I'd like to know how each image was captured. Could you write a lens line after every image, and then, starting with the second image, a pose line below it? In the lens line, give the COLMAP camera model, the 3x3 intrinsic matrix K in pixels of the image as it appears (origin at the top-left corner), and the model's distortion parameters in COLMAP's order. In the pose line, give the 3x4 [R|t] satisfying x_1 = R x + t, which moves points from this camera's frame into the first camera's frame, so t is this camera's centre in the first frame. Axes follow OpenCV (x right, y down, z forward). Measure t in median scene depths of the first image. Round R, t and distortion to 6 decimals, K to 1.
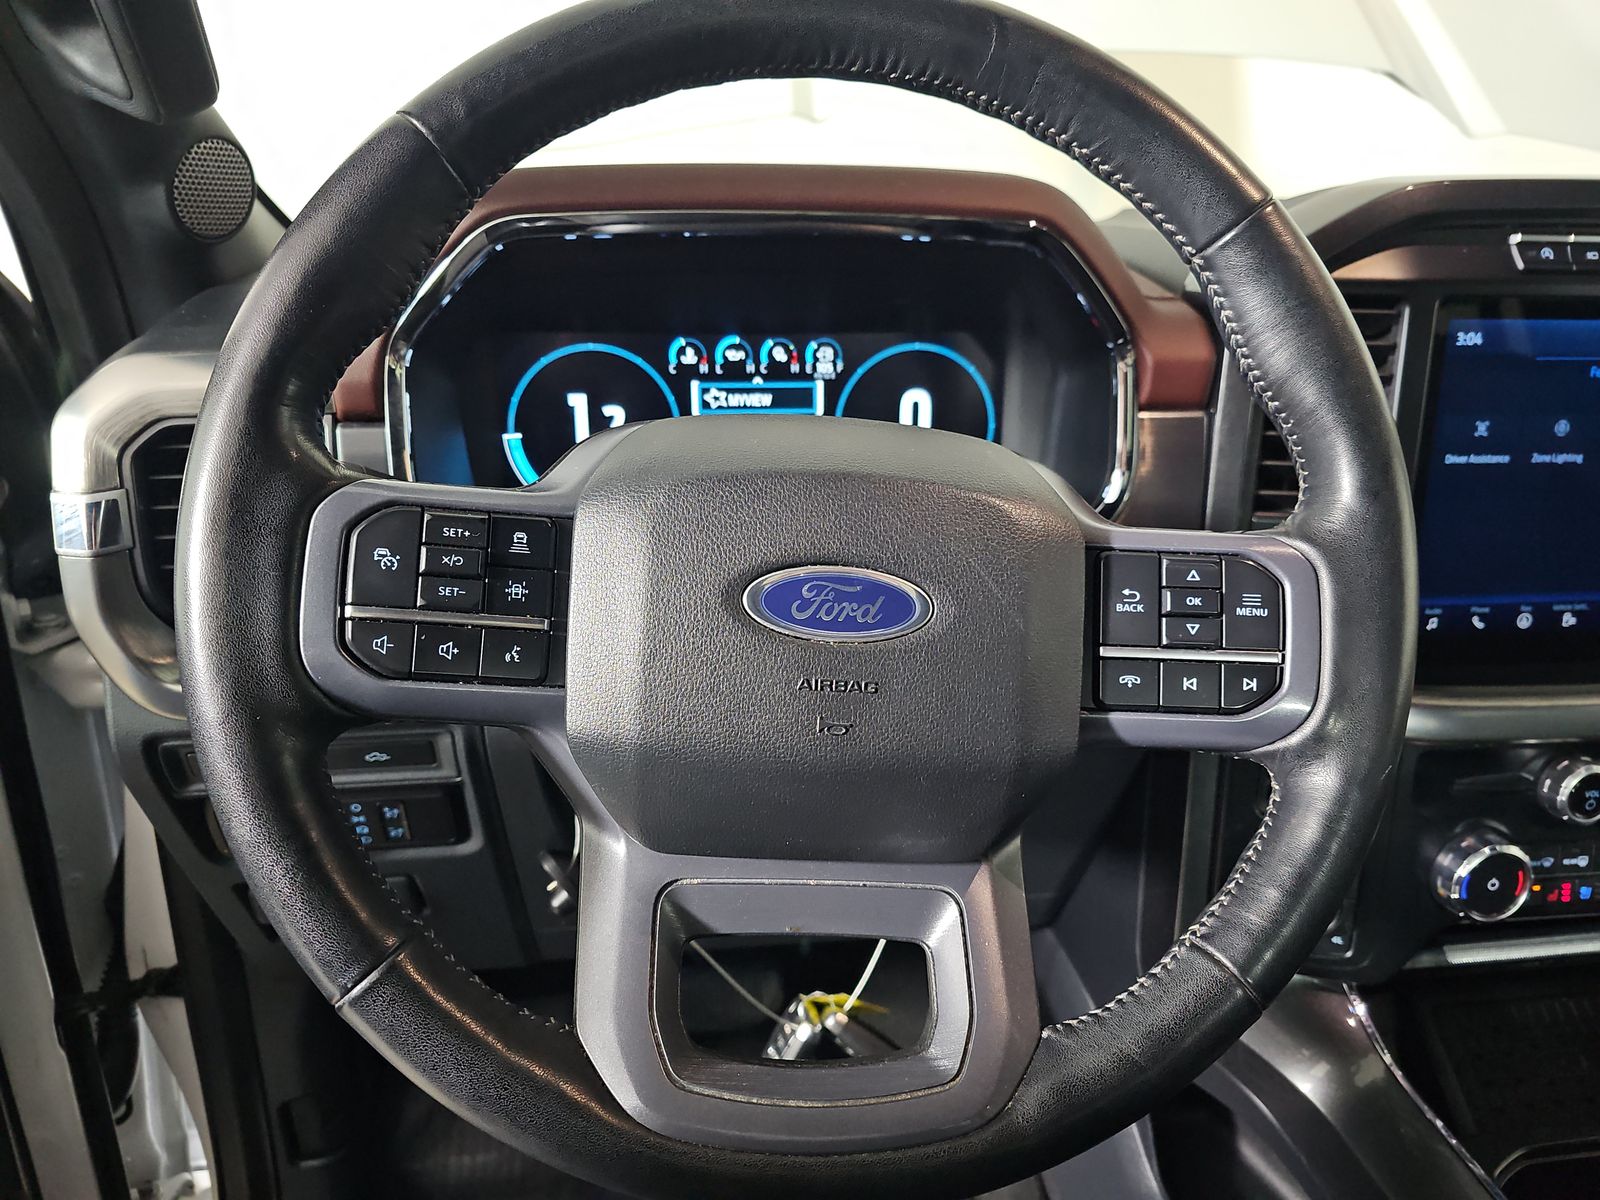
lens RADIAL K [[1111.8, 0, 800.0], [0, 1111.8, 600.0], [0, 0, 1]] dist [0.003087, -0.001342]
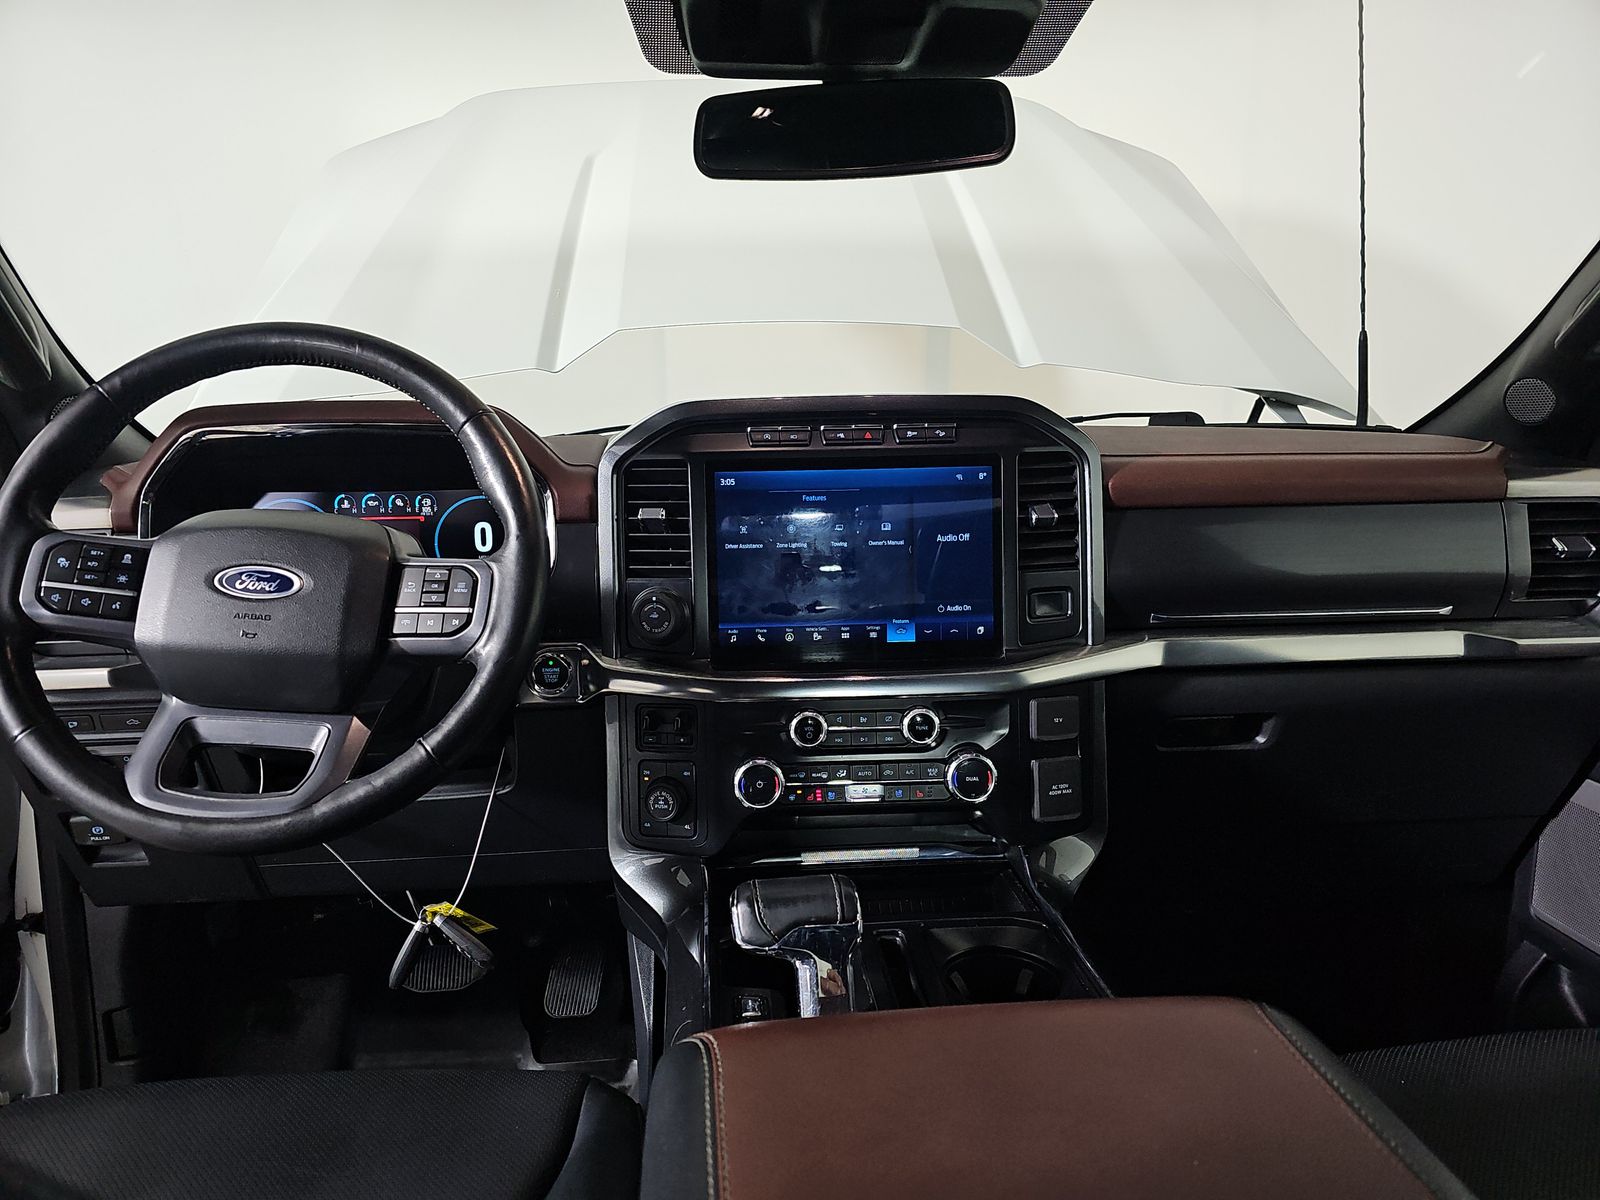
lens RADIAL K [[1111.8, 0, 800.0], [0, 1111.8, 600.0], [0, 0, 1]] dist [0.003087, -0.001342]
pose [[0.998811, -0.015386, -0.046256, 0.689891], [0.006386, 0.982003, -0.188756, 0.263357], [0.048327, 0.188236, 0.980934, -0.654232]]
